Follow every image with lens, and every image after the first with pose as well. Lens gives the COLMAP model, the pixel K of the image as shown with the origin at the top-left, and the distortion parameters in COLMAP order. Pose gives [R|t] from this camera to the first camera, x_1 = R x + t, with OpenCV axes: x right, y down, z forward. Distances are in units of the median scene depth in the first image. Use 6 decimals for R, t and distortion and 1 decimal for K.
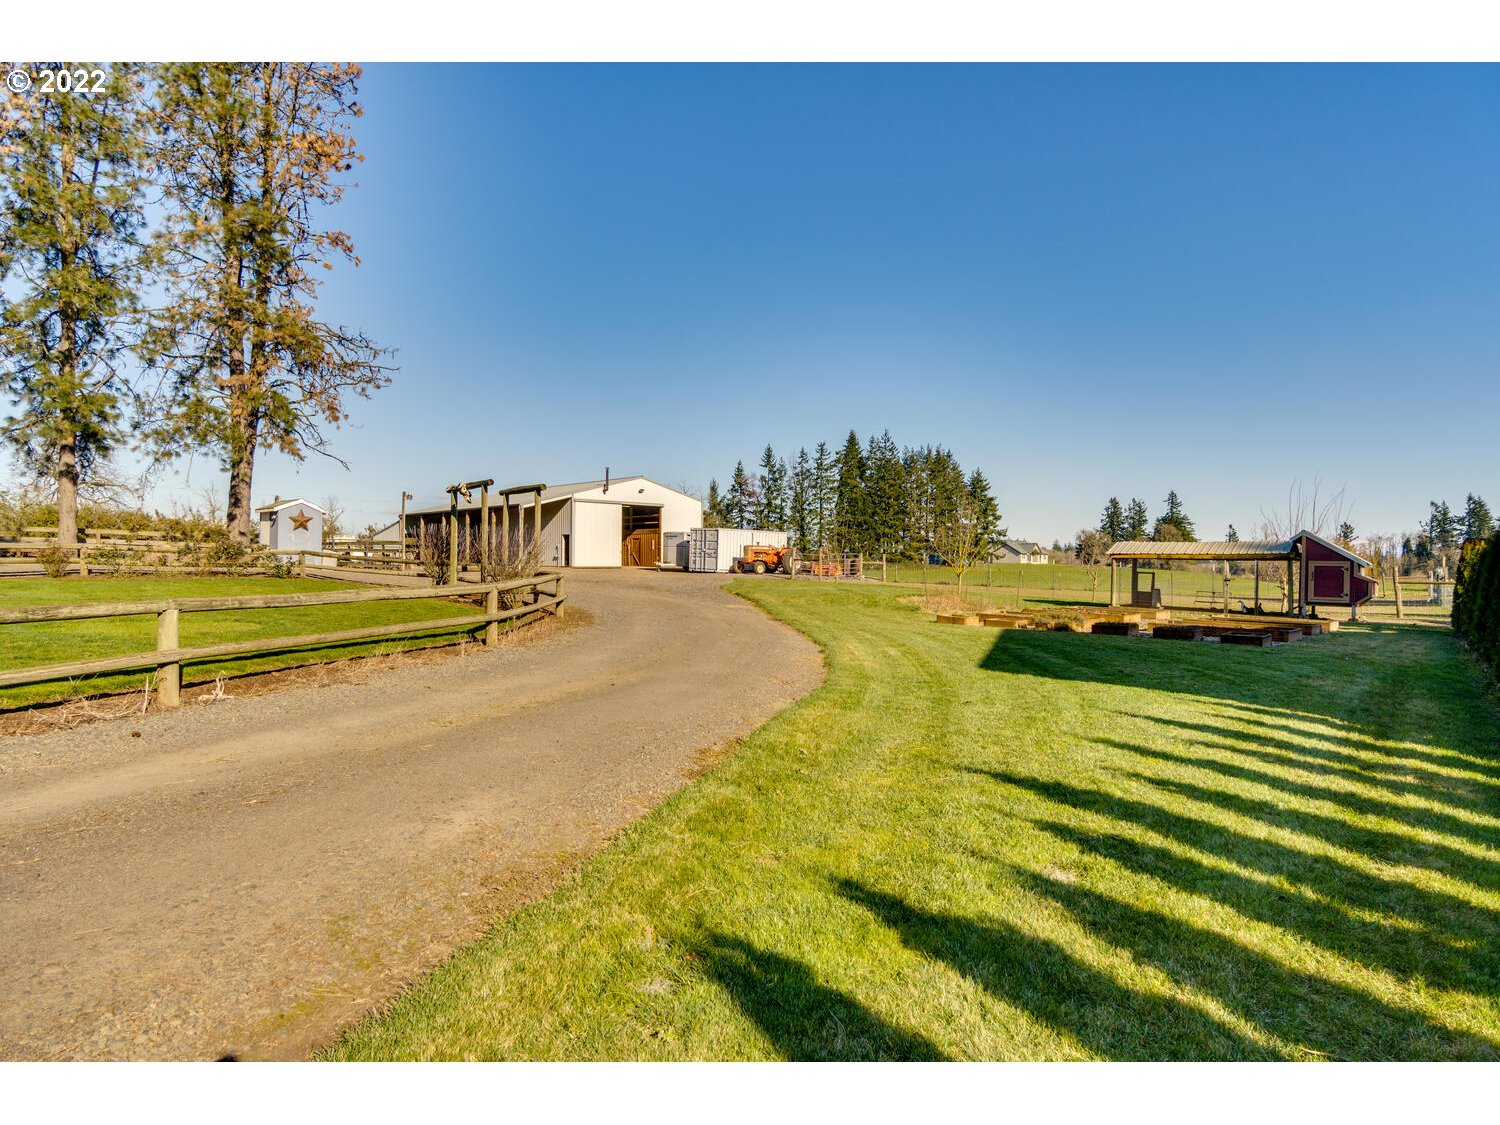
lens RADIAL K [[892.3, 0, 737.1], [0, 892.3, 562.0], [0, 0, 1]] dist [-0.001301, 0.004679]
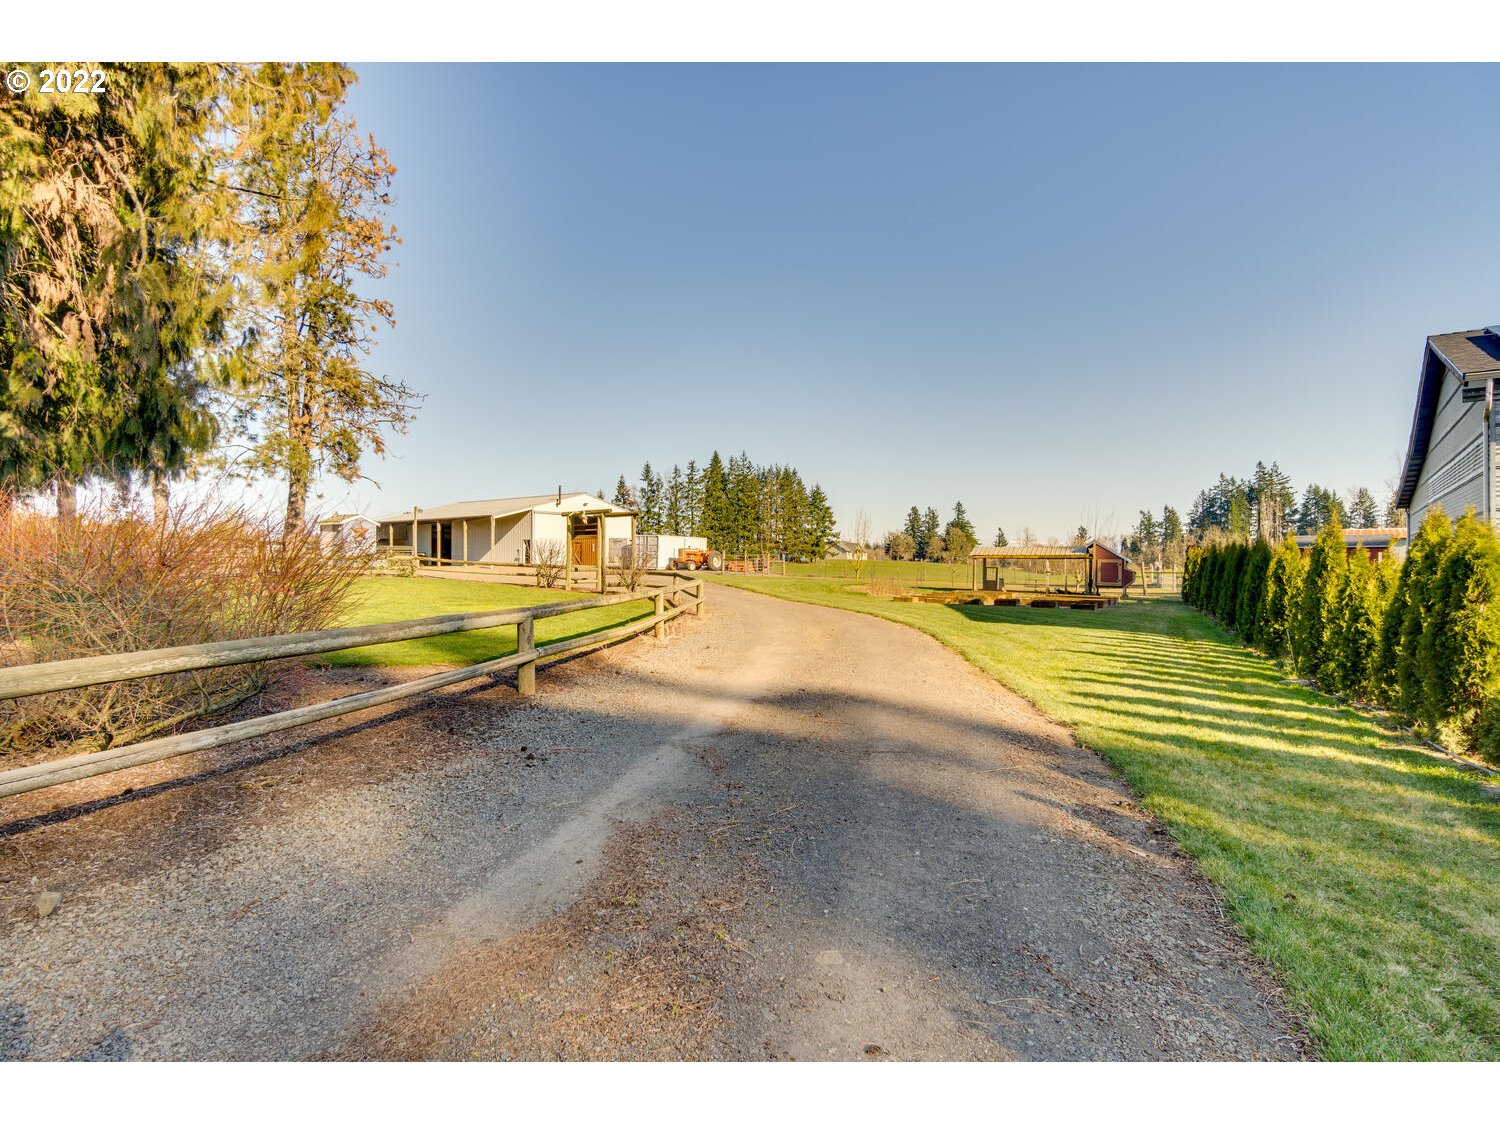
lens RADIAL K [[758.0, 0, 737.4], [0, 758.0, 557.6], [0, 0, 1]] dist [-0.002911, 0.001094]
pose [[0.985237, -0.006912, 0.171054, -0.020839], [0.007351, 0.999971, -0.001936, -0.000549], [-0.171036, 0.003165, 0.985260, -0.019181]]
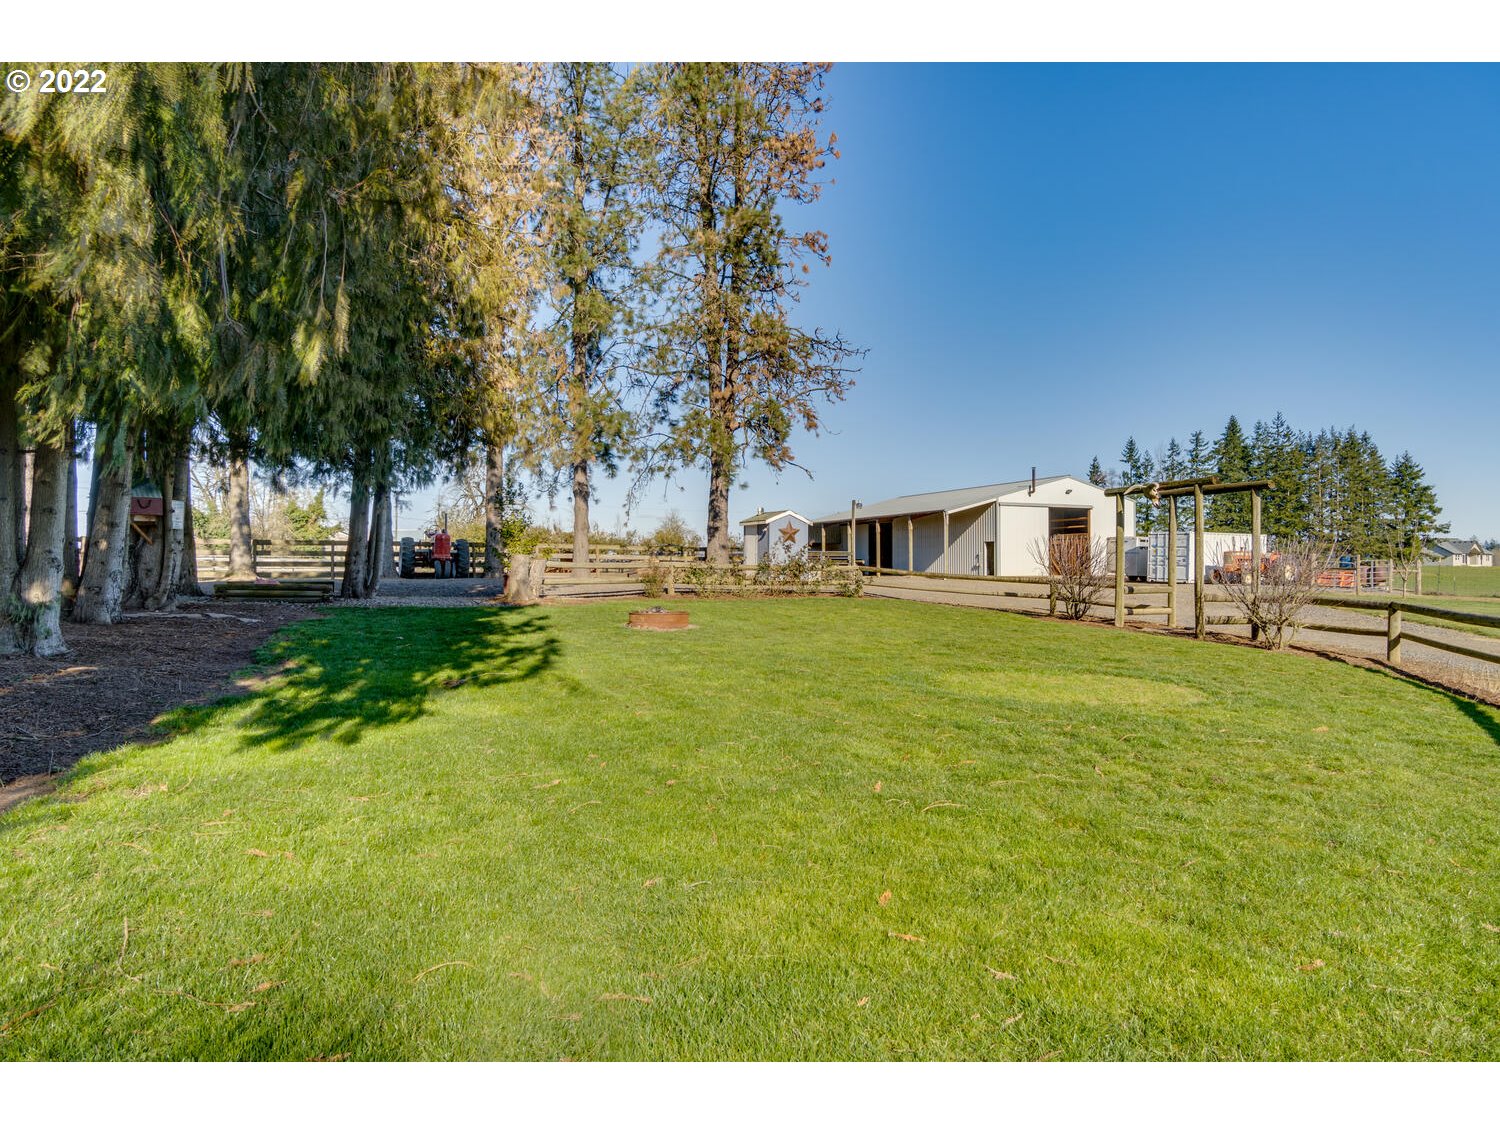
lens RADIAL K [[903.6, 0, 743.4], [0, 903.6, 558.7], [0, 0, 1]] dist [-0.005025, 0.003429]
pose [[0.941835, -0.011653, -0.335875, -0.029109], [0.008099, 0.999895, -0.011982, -0.001060], [0.335979, 0.008564, 0.941830, 0.009259]]
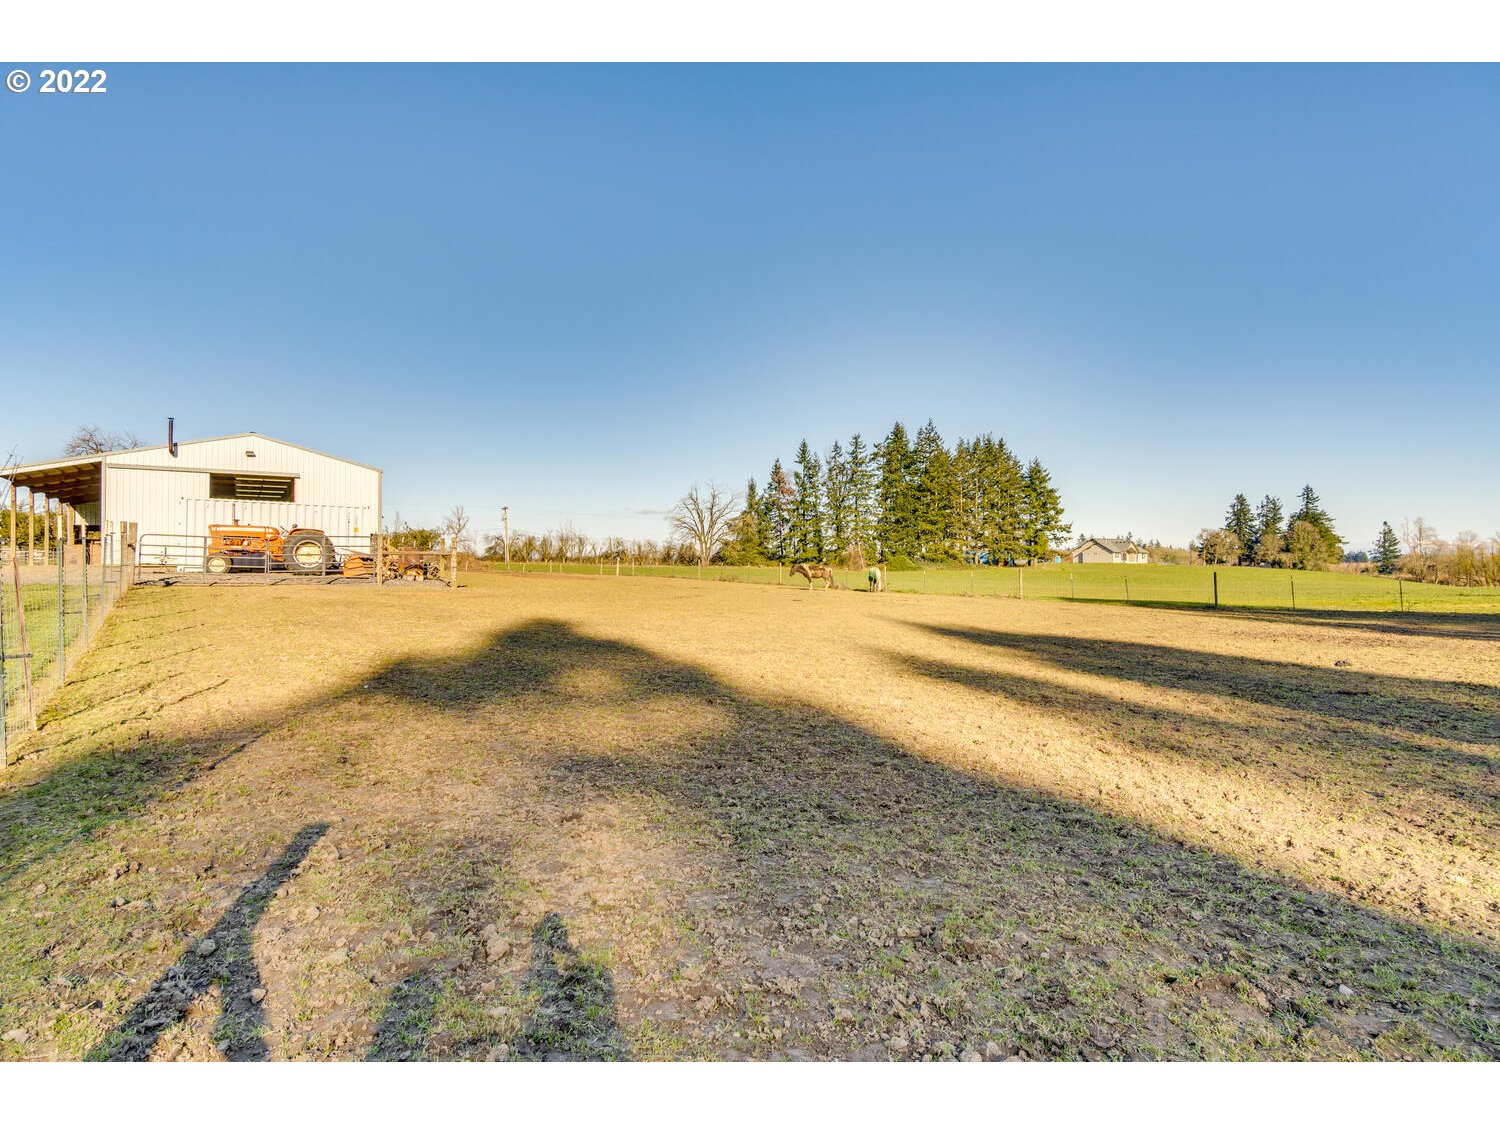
lens RADIAL K [[826.1, 0, 698.7], [0, 826.1, 558.0], [0, 0, 1]] dist [0.000564, 0.001120]
pose [[0.982188, -0.007142, -0.187765, 0.092473], [0.005658, 0.999948, -0.008441, 0.002205], [0.187816, 0.007229, 0.982178, 0.114389]]
